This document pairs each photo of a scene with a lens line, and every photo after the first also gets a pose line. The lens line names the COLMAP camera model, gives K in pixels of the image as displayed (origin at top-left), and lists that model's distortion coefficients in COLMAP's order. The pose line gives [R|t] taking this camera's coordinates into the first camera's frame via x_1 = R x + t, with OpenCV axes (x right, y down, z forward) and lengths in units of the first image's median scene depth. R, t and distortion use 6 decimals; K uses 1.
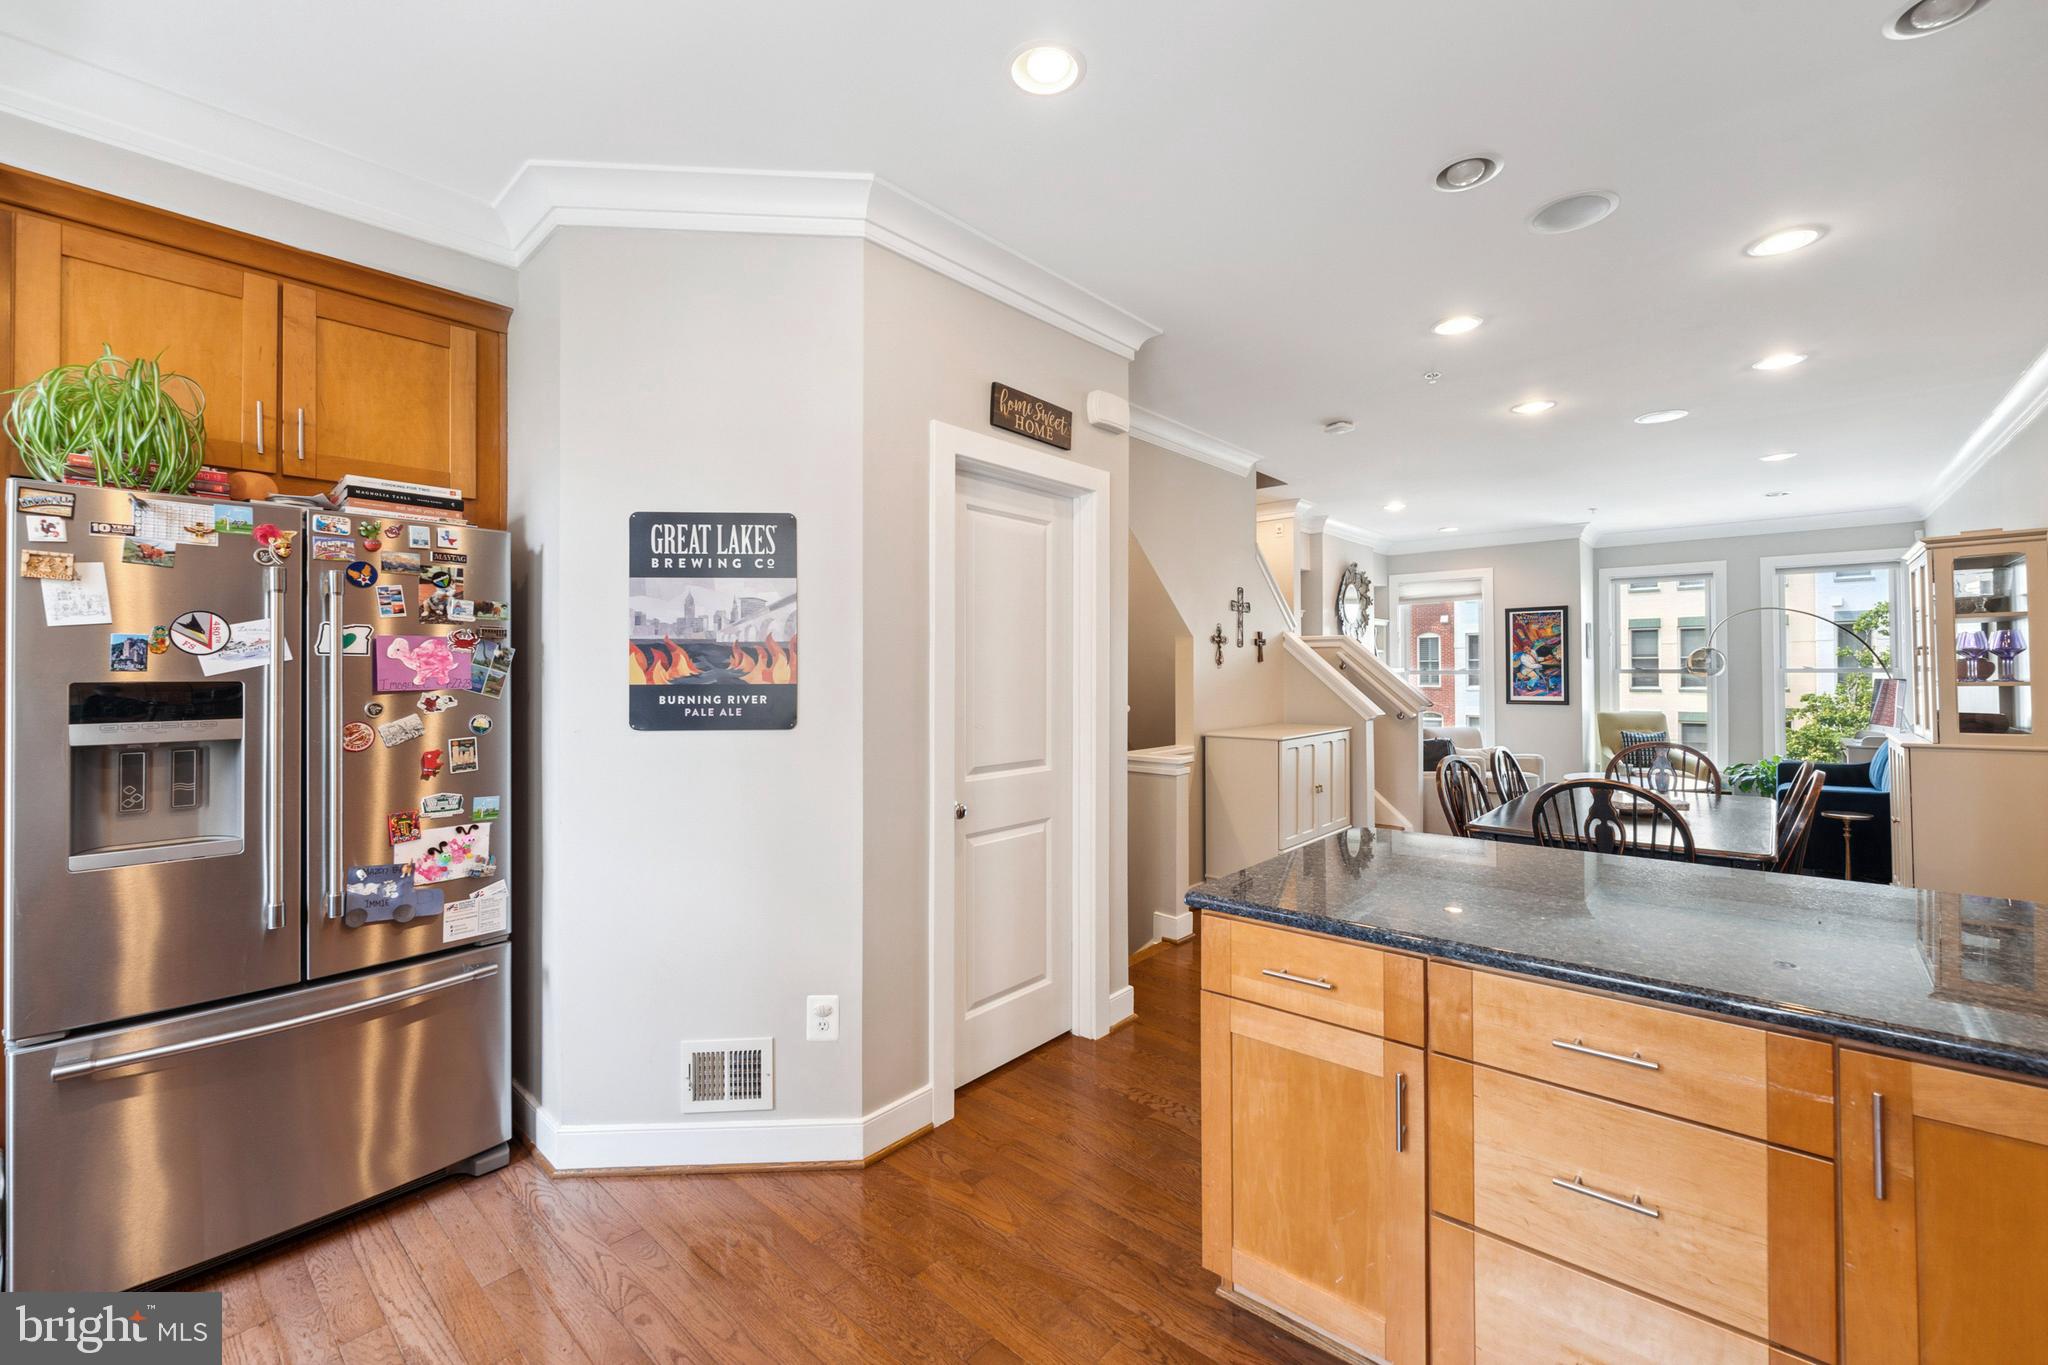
lens RADIAL K [[857.6, 0, 1024.3], [0, 857.6, 671.1], [0, 0, 1]] dist [-0.001184, 0.000047]
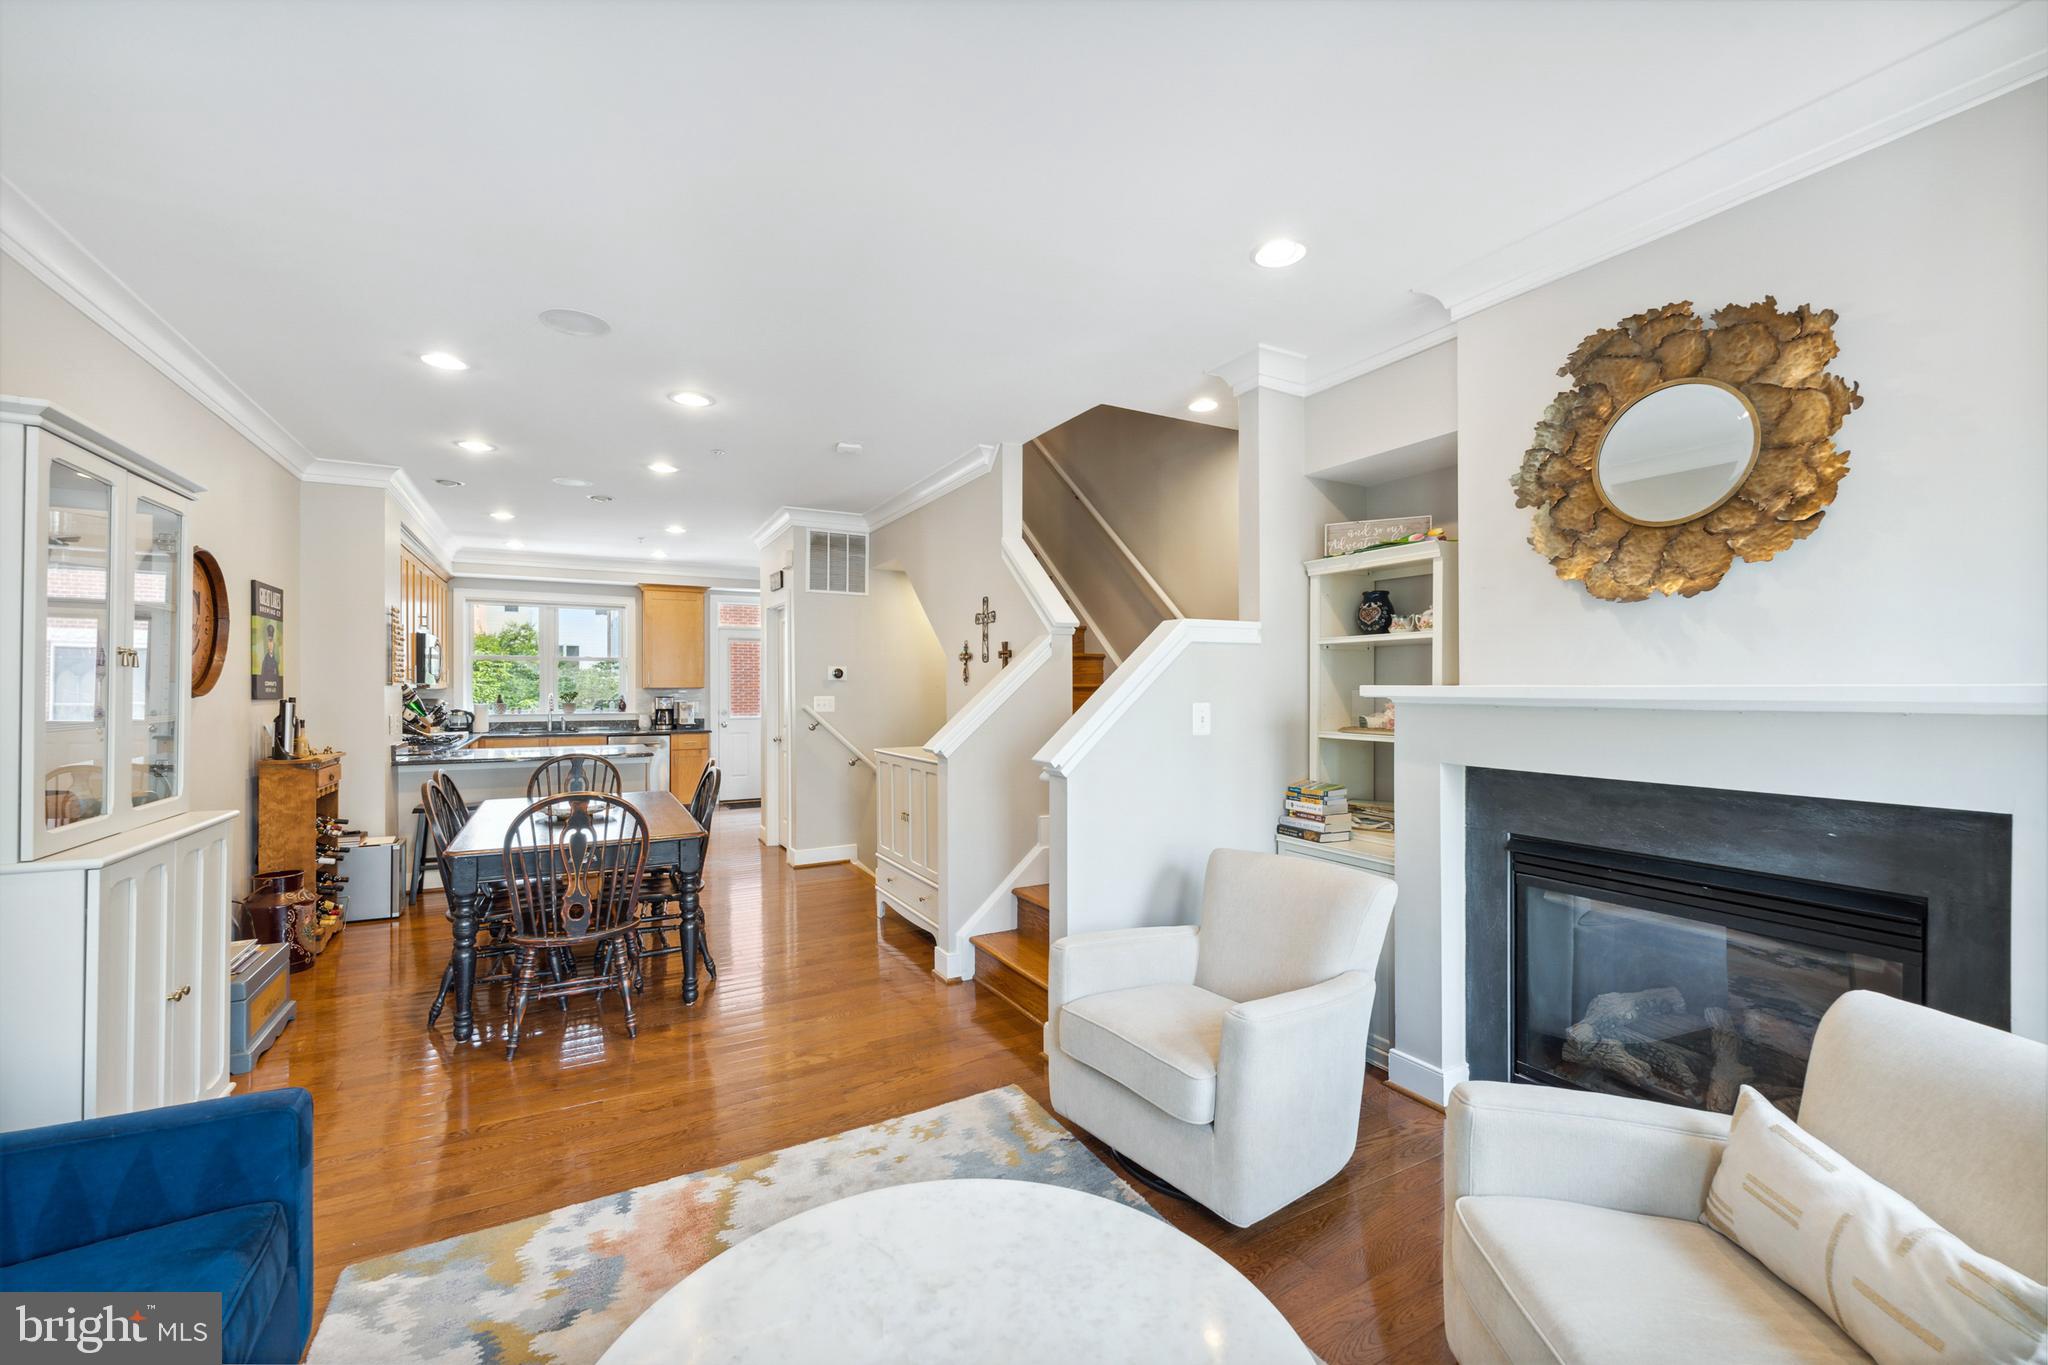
lens RADIAL K [[833.9, 0, 1024.0], [0, 833.9, 682.5], [0, 0, 1]] dist [-0.001062, 0.000356]
pose [[-0.347325, 0.003553, -0.937738, 2.595461], [0.005105, 0.999985, 0.001899, -0.018667], [0.937731, -0.004127, -0.347338, 3.262809]]
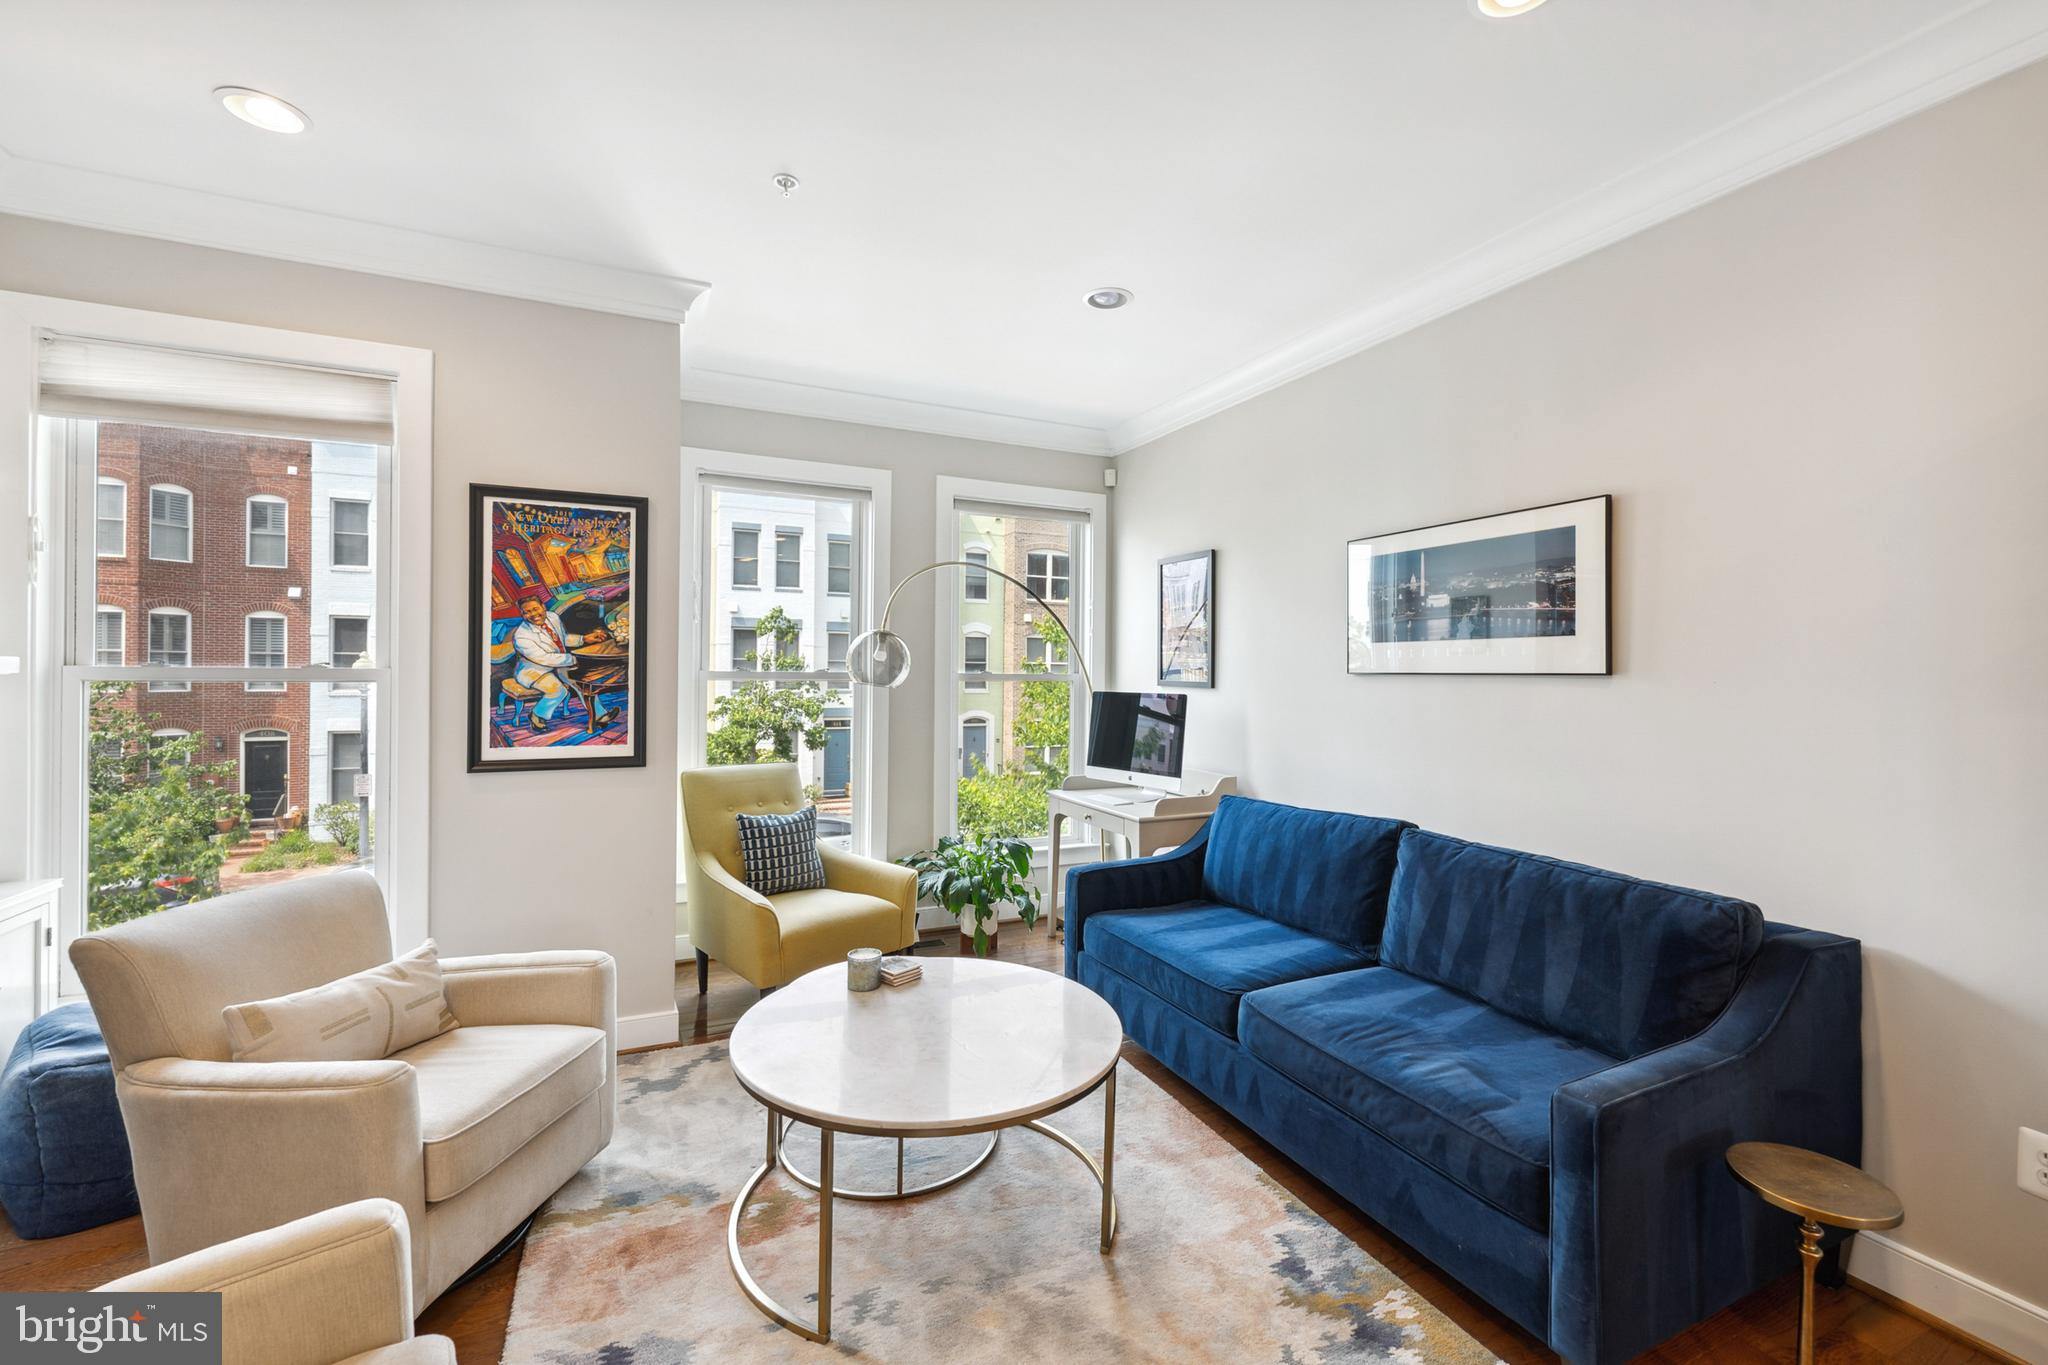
lens RADIAL K [[857.6, 0, 1024.3], [0, 857.6, 671.1], [0, 0, 1]] dist [-0.001184, 0.000047]
pose [[0.401316, 0.011390, 0.915869, 1.311386], [-0.013062, 0.999892, -0.006711, -0.005129], [-0.915847, -0.009270, 0.401421, 2.547902]]
